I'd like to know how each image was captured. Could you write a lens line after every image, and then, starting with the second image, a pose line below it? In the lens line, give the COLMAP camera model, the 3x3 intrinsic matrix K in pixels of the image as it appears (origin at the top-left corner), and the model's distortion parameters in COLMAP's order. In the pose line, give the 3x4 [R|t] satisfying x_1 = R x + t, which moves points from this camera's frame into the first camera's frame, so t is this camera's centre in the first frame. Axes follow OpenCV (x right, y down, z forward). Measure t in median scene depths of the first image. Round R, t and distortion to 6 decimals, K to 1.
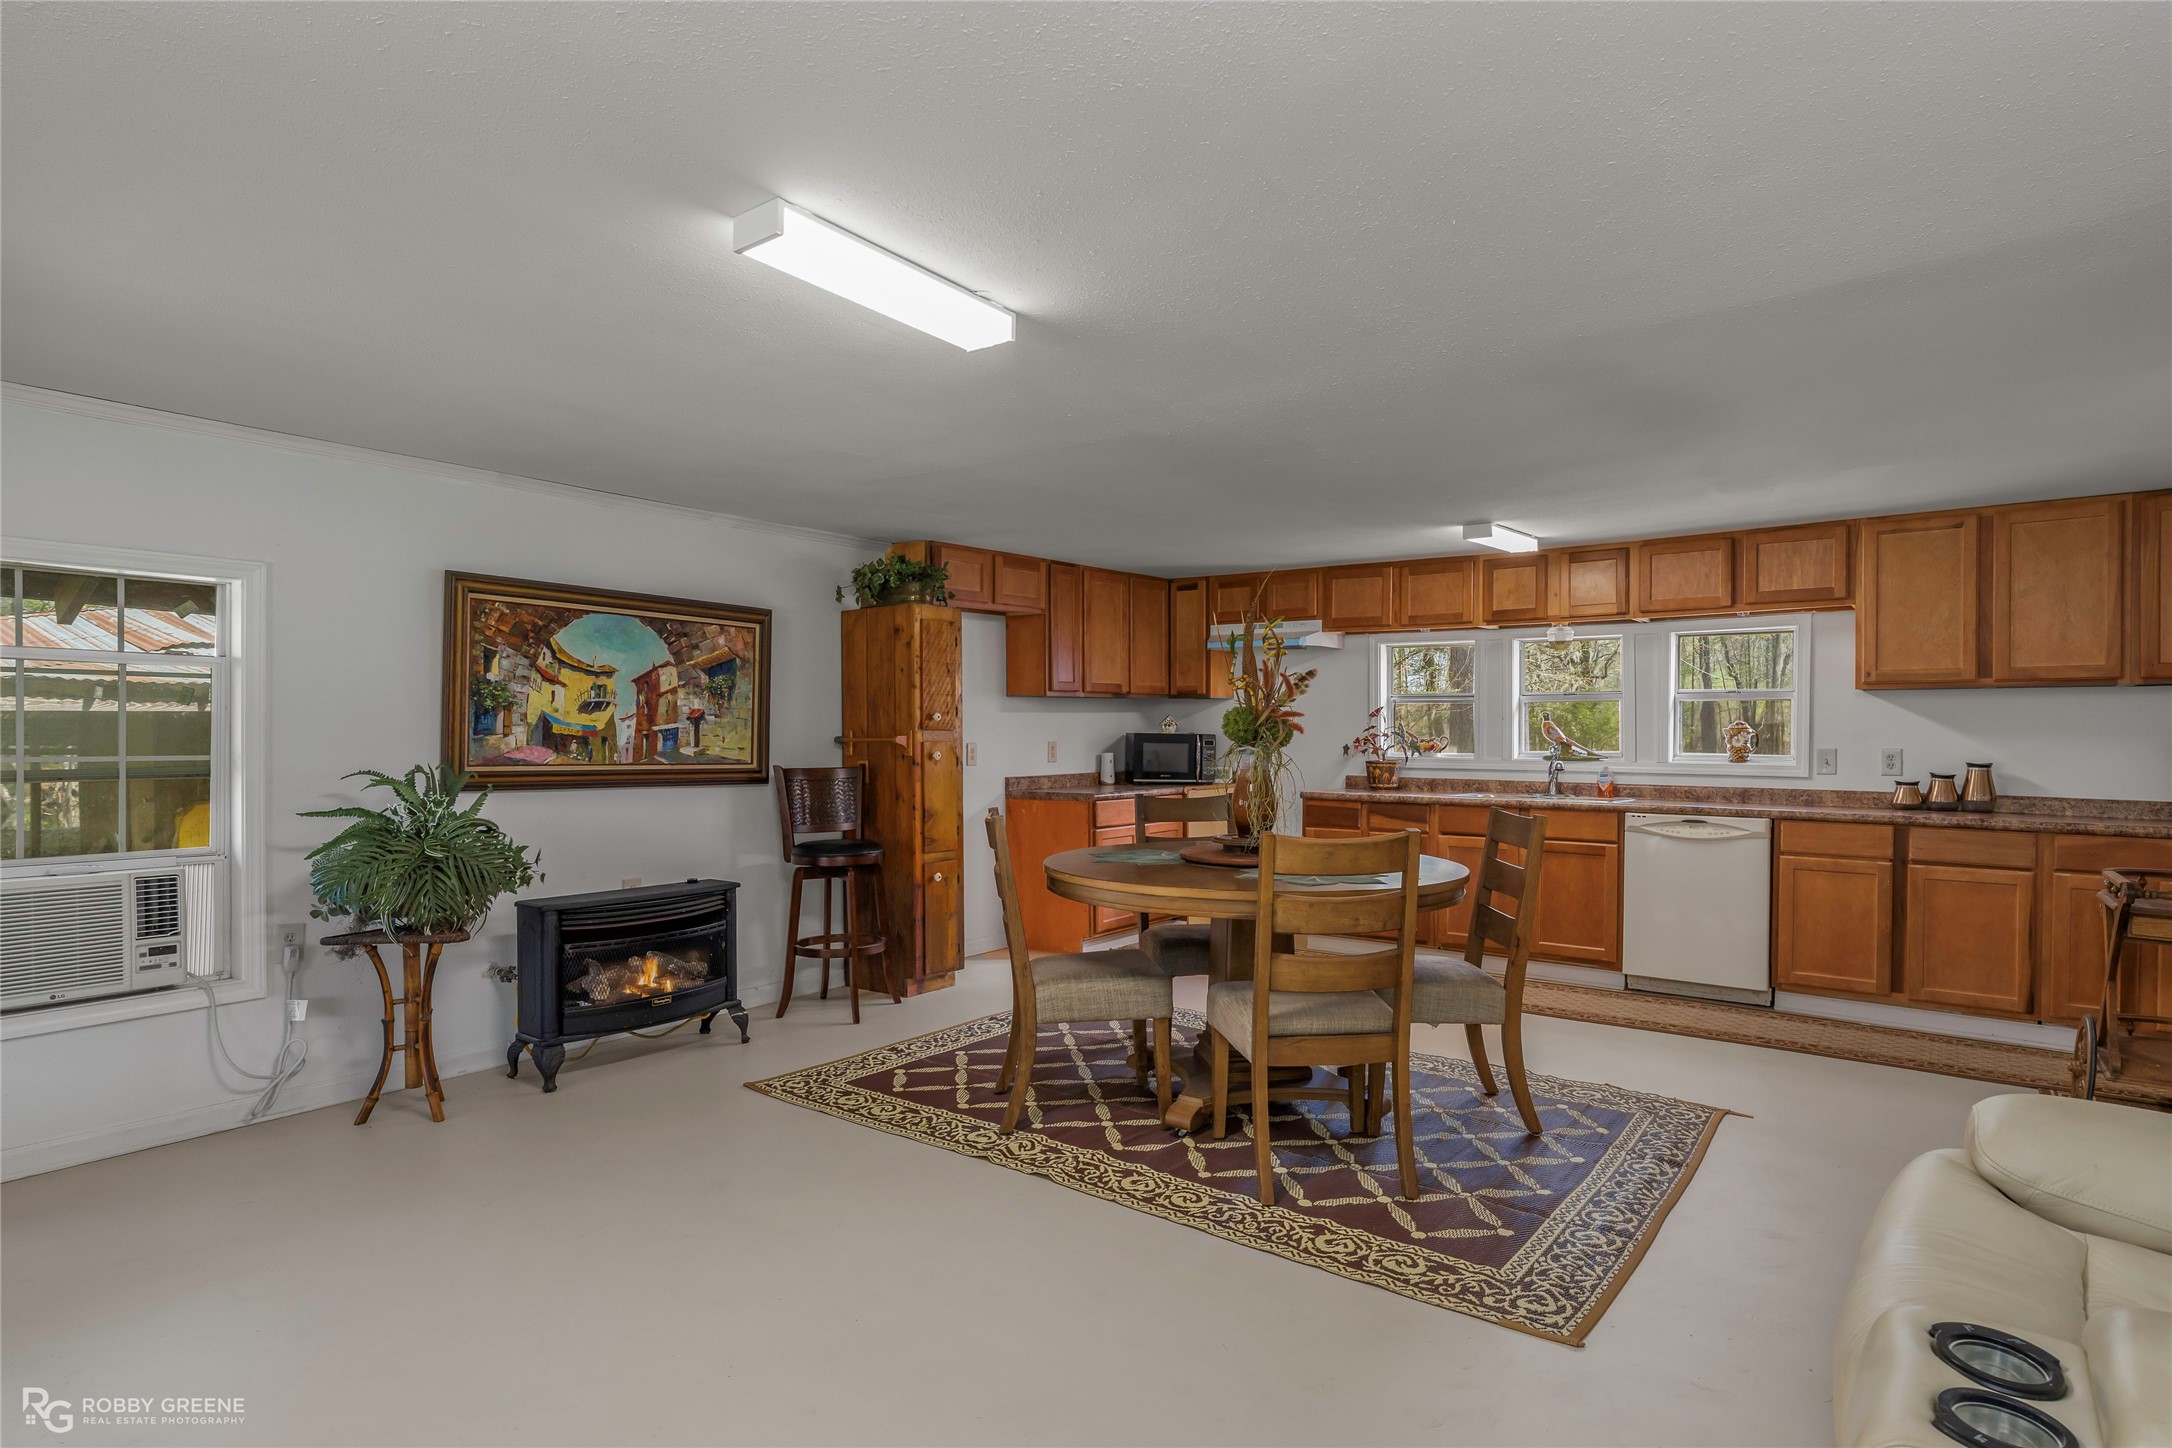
lens RADIAL K [[1104.8, 0, 1101.6], [0, 1104.8, 740.0], [0, 0, 1]] dist [-0.004435, 0.002006]
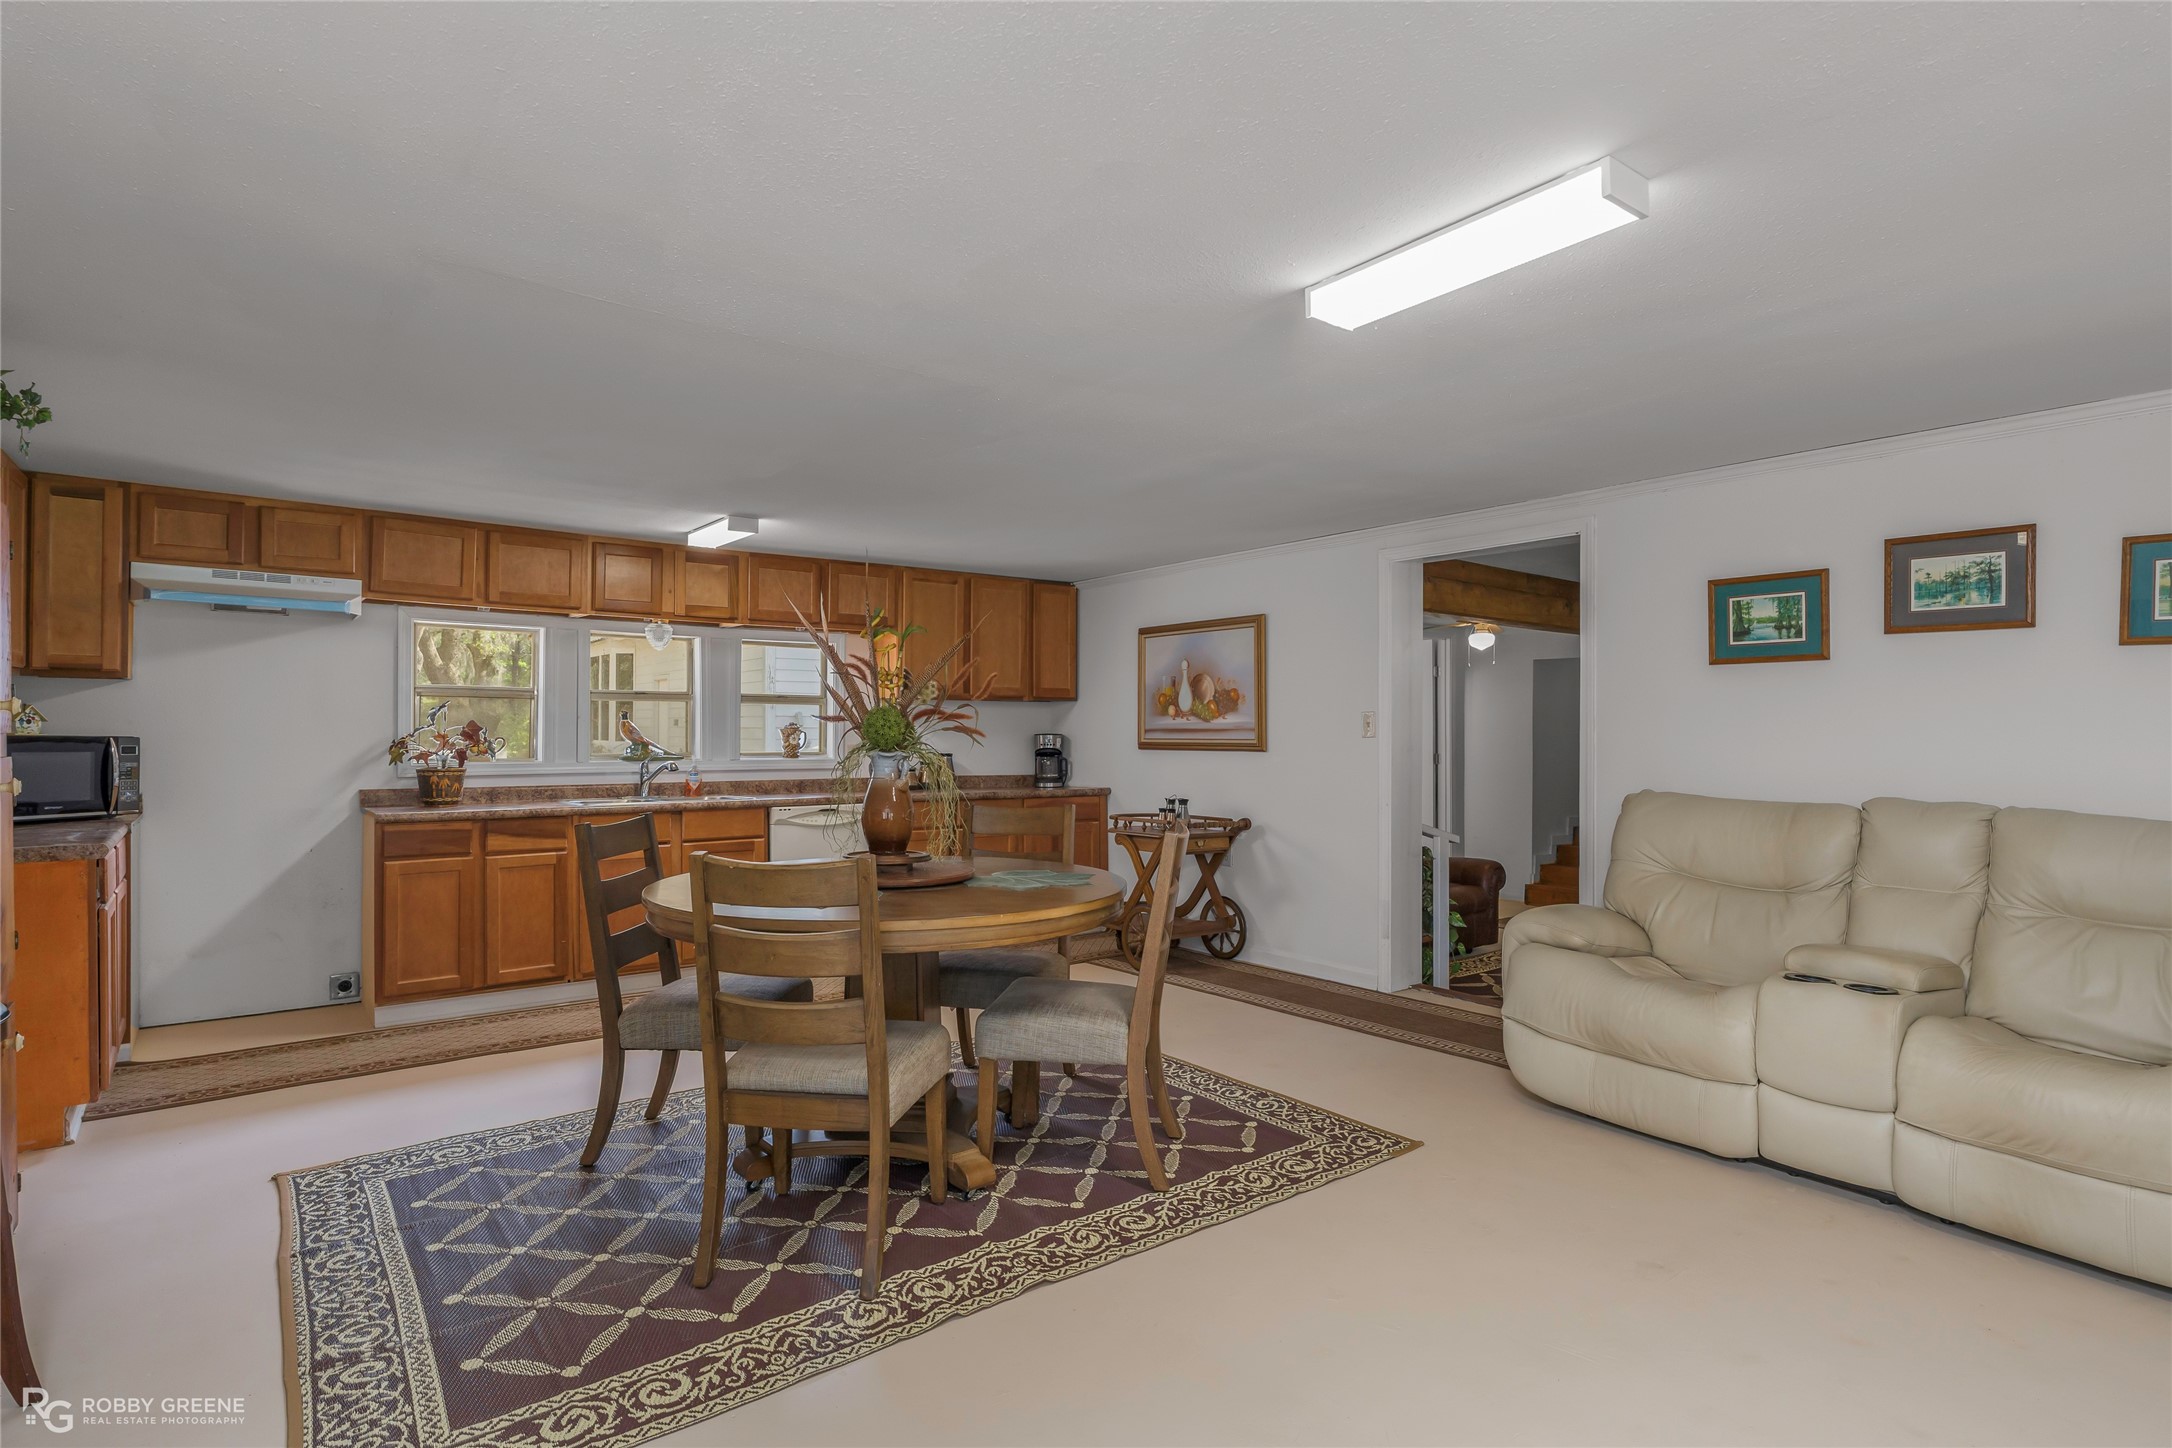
lens RADIAL K [[1104.8, 0, 1079.7], [0, 1104.8, 723.0], [0, 0, 1]] dist [-0.004435, 0.002006]
pose [[0.272949, 0.003030, 0.962024, -0.554427], [0.005069, 0.999977, -0.004588, -0.011244], [-0.962015, 0.006129, 0.272928, 0.496902]]
